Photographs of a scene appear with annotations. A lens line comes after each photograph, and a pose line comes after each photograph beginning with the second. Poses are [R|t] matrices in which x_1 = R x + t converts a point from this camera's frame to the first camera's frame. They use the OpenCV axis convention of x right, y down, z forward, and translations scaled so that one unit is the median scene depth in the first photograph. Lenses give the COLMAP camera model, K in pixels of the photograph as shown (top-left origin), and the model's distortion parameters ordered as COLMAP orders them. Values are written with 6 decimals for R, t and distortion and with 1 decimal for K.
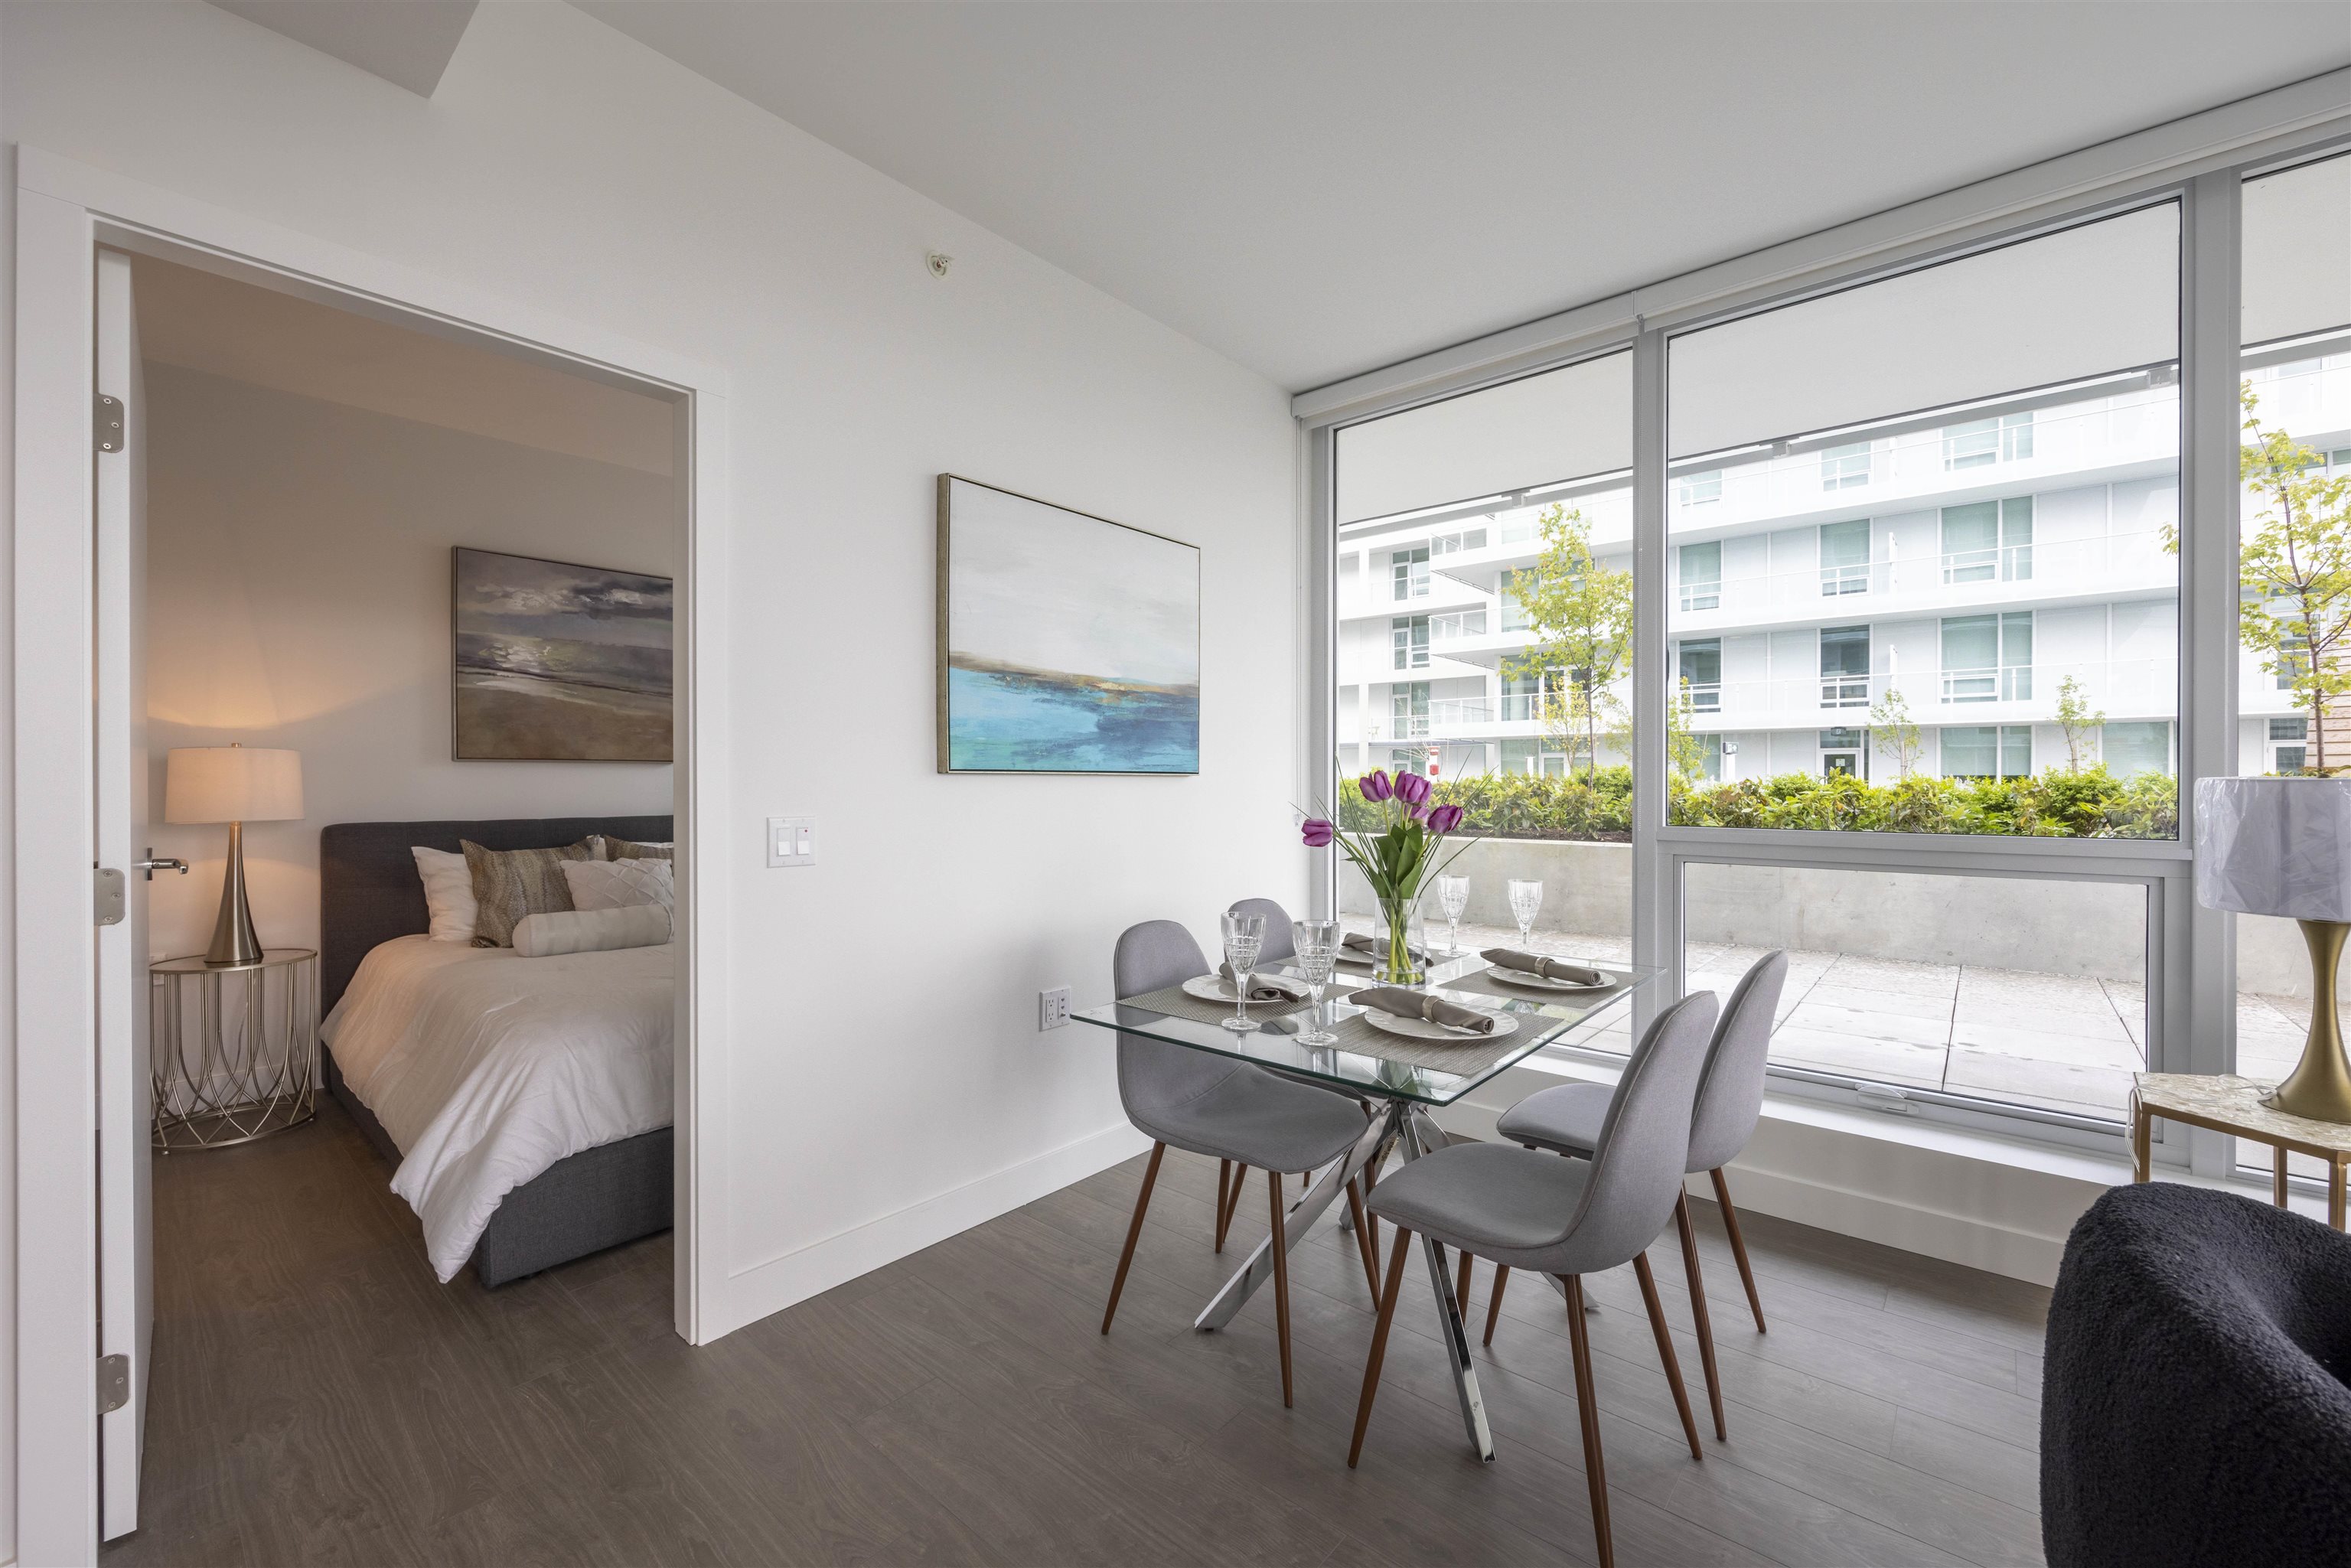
lens RADIAL K [[947.5, 0, 1175.0], [0, 947.5, 785.5], [0, 0, 1]] dist [0.000514, -0.000654]
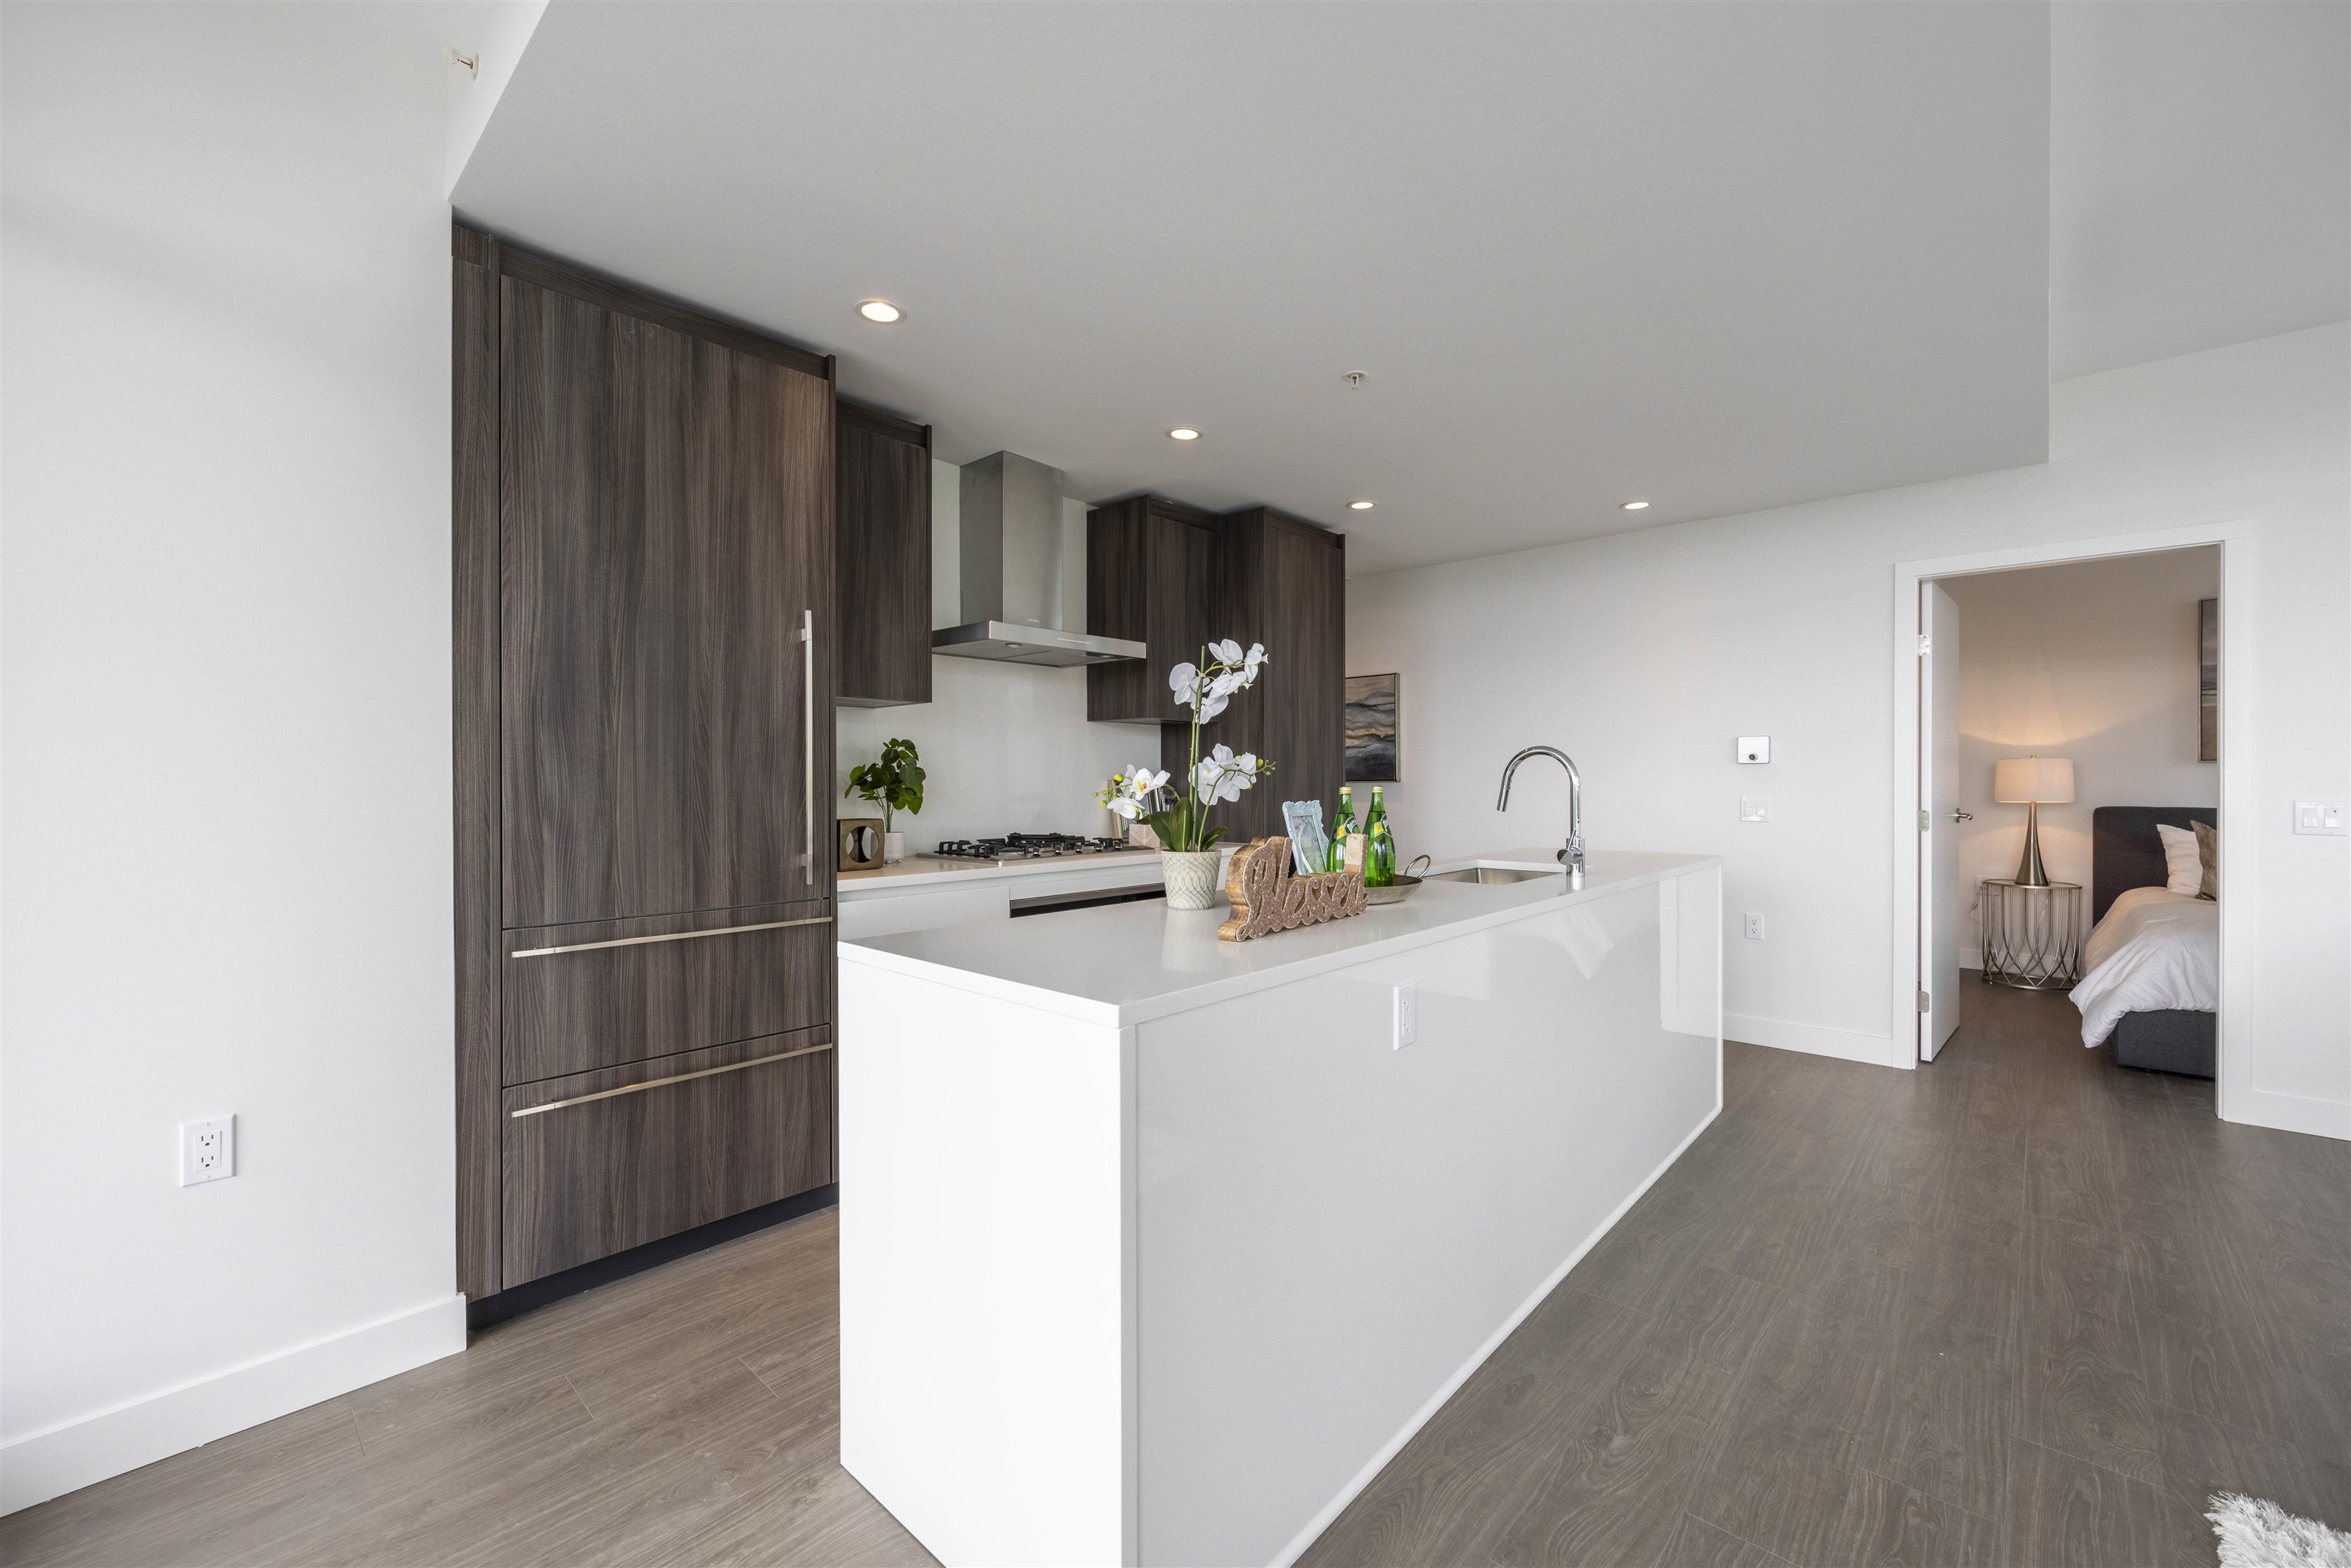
lens RADIAL K [[947.5, 0, 1172.7], [0, 947.5, 785.2], [0, 0, 1]] dist [0.000514, -0.000654]
pose [[-0.029537, 0.004366, -0.999554, 0.635688], [-0.002484, 0.999987, 0.004441, 0.004233], [0.999561, 0.002614, -0.029525, -0.412210]]
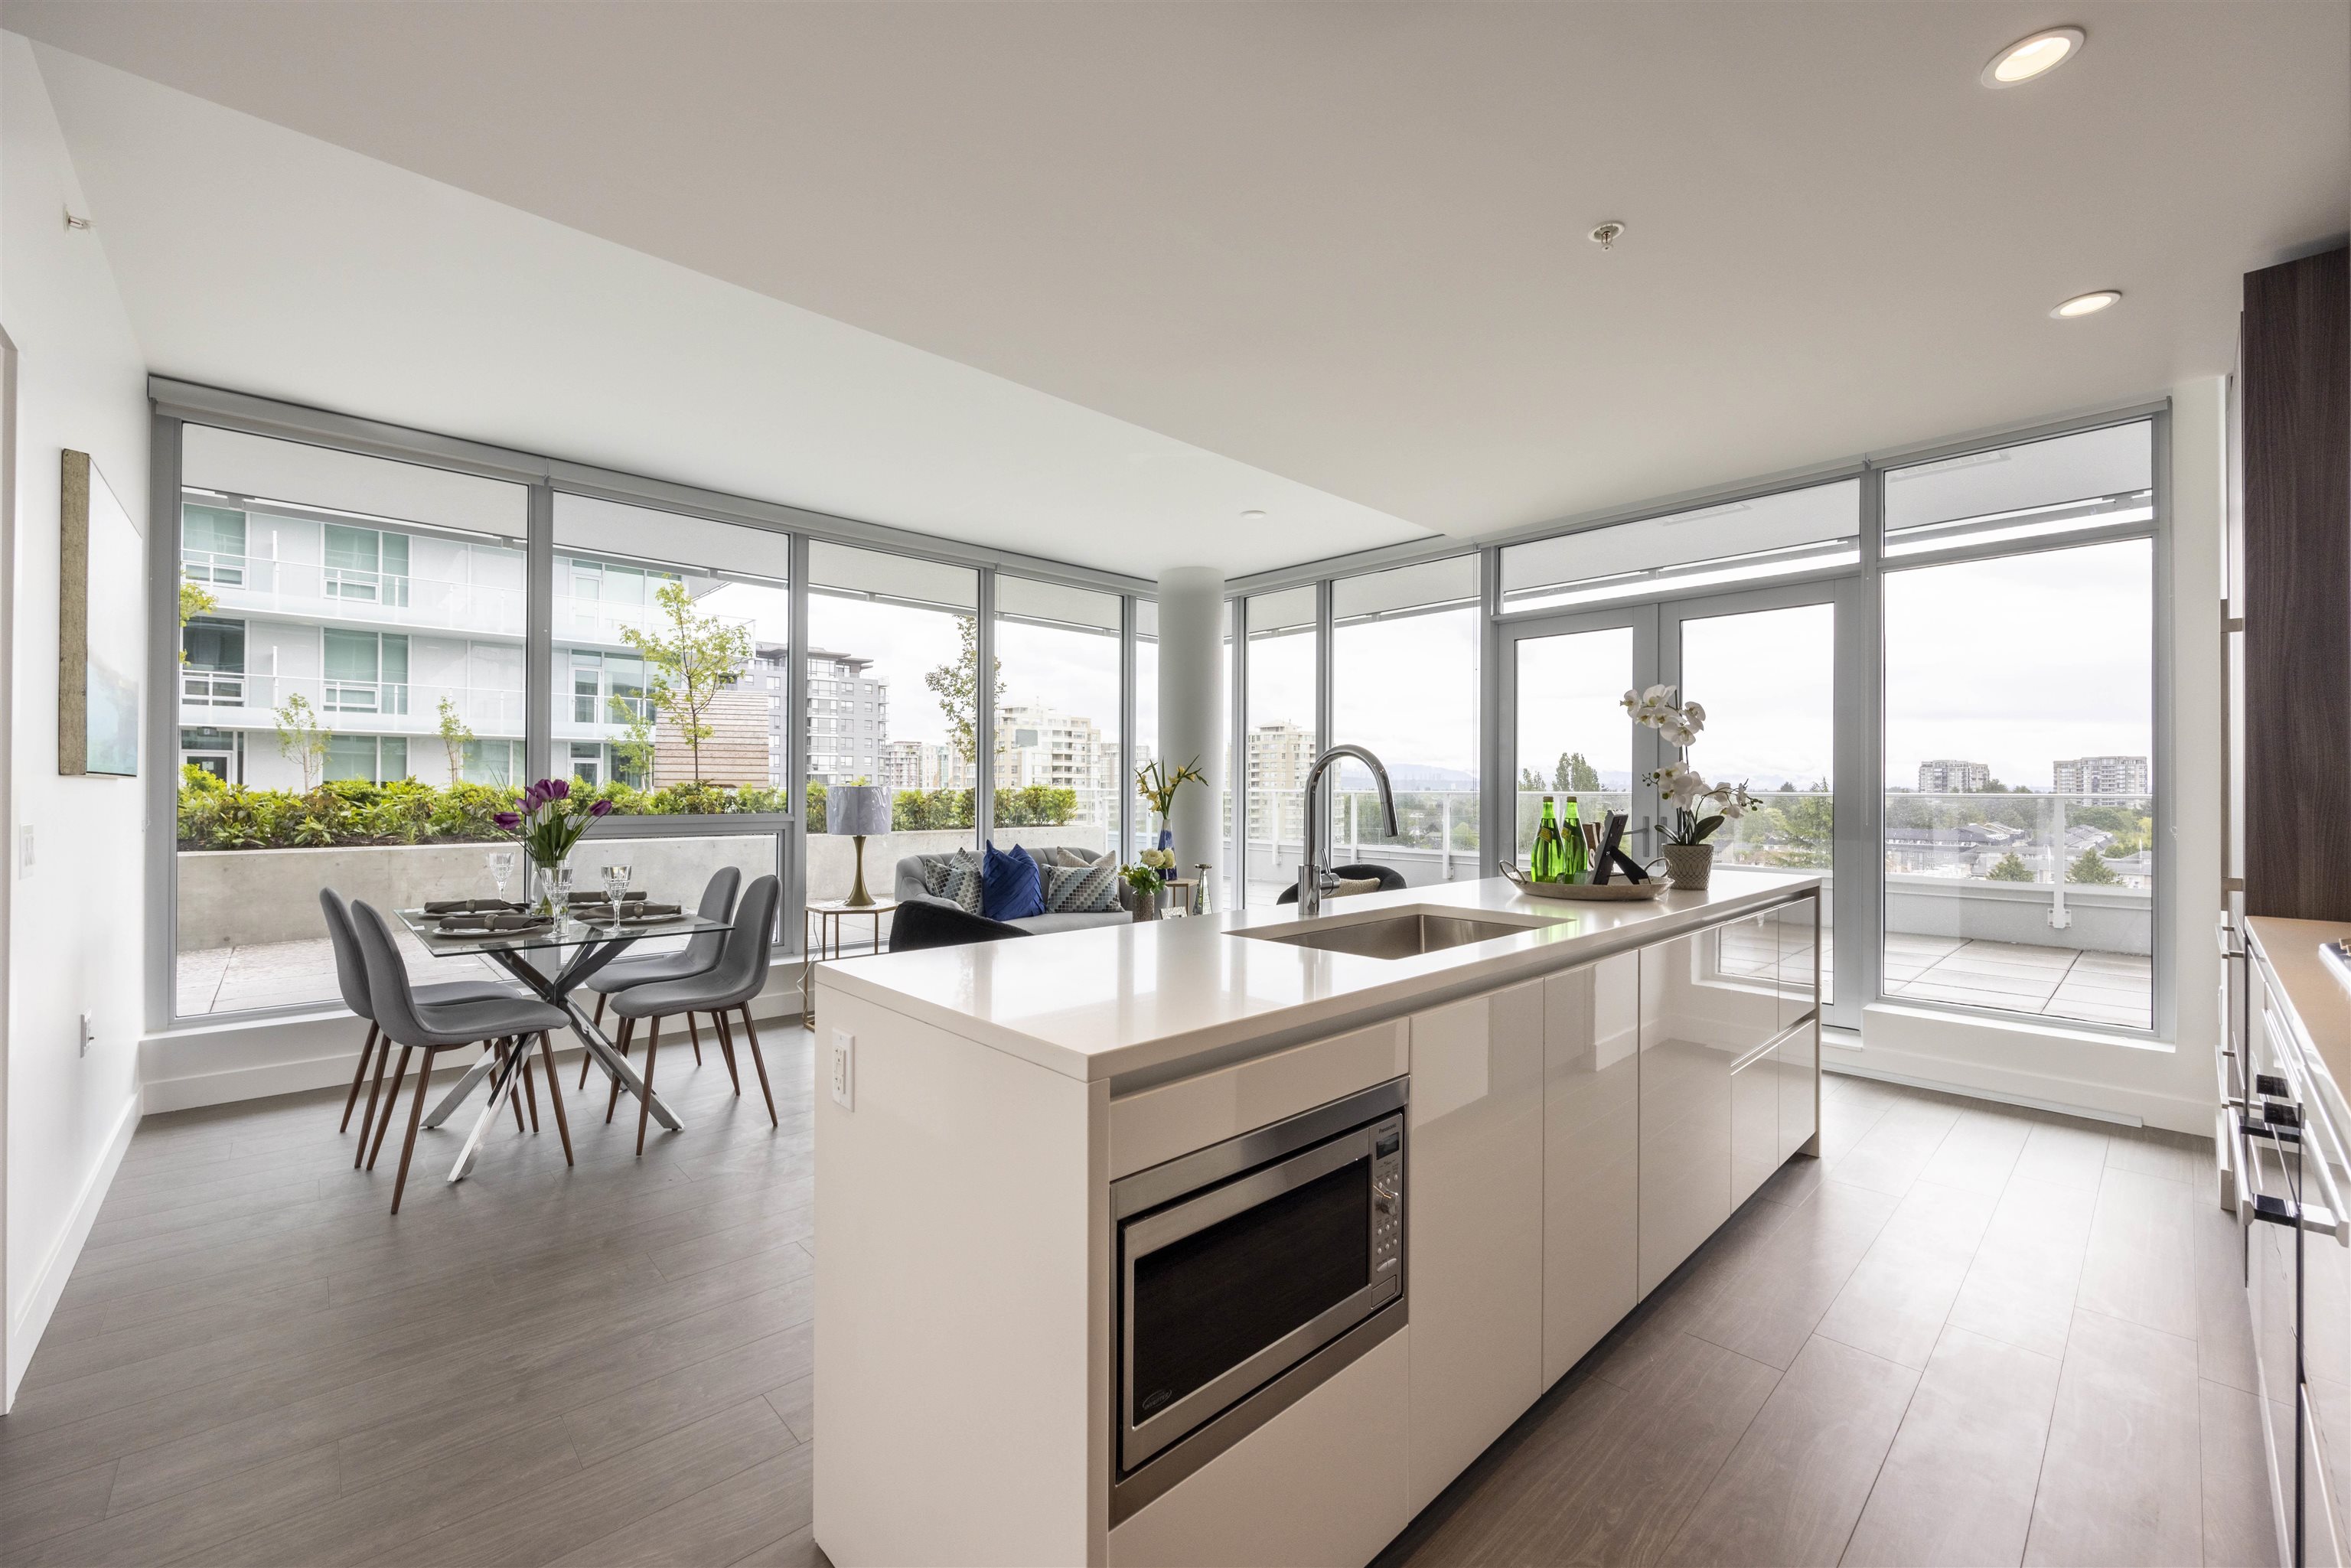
lens RADIAL K [[947.5, 0, 1171.6], [0, 947.5, 787.7], [0, 0, 1]] dist [0.000514, -0.000654]
pose [[0.103130, 0.001395, 0.994667, -0.676264], [0.001935, 0.999997, -0.001603, 0.001714], [-0.994666, 0.002090, 0.103127, -0.099082]]
